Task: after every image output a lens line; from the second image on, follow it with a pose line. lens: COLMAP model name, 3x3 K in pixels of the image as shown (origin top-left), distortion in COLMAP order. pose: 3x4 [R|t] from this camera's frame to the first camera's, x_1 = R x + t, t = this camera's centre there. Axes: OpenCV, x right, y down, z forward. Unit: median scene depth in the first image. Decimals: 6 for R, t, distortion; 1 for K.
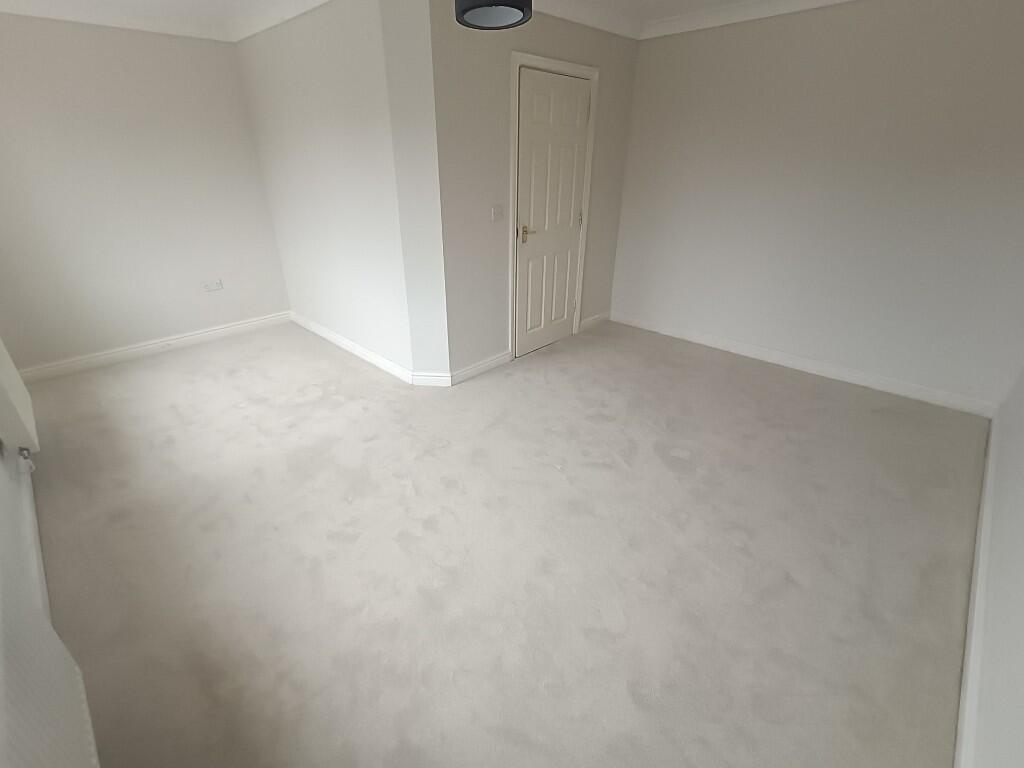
lens RADIAL K [[458.7, 0, 506.3], [0, 458.7, 378.9], [0, 0, 1]] dist [0.003948, 0.000514]
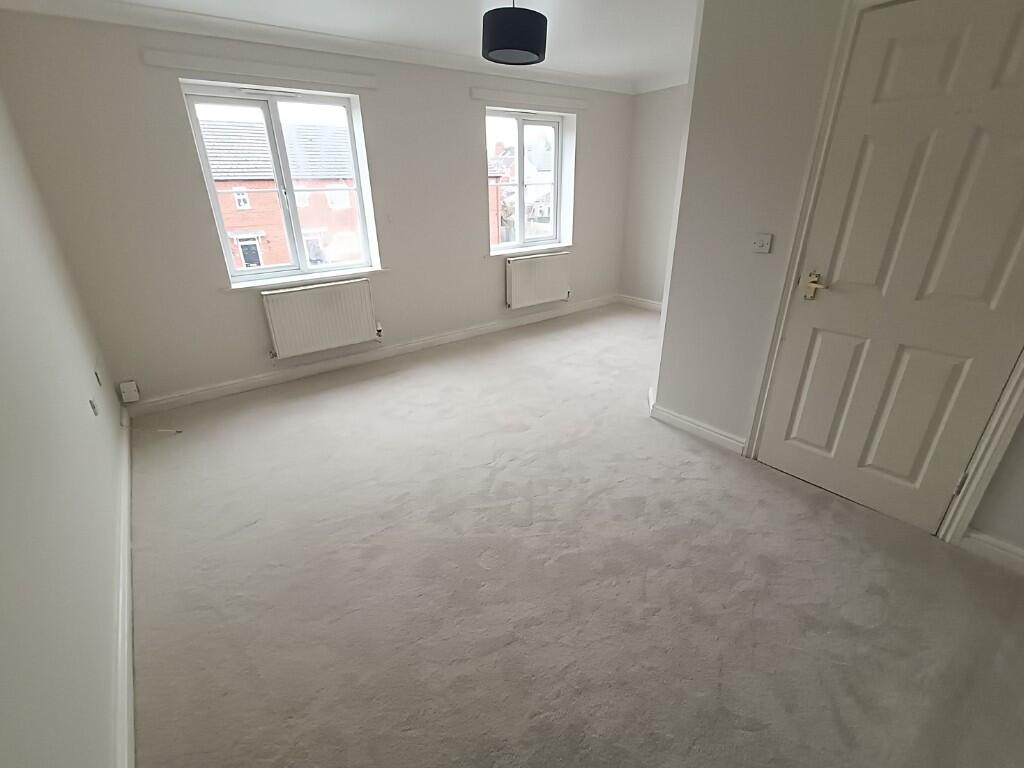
lens RADIAL K [[458.7, 0, 515.0], [0, 458.7, 389.5], [0, 0, 1]] dist [0.003948, 0.000514]
pose [[-0.139736, 0.410054, -0.901293, 0.711020], [-0.407386, 0.805811, 0.429774, -0.305972], [0.902502, 0.427229, 0.054449, 0.664767]]
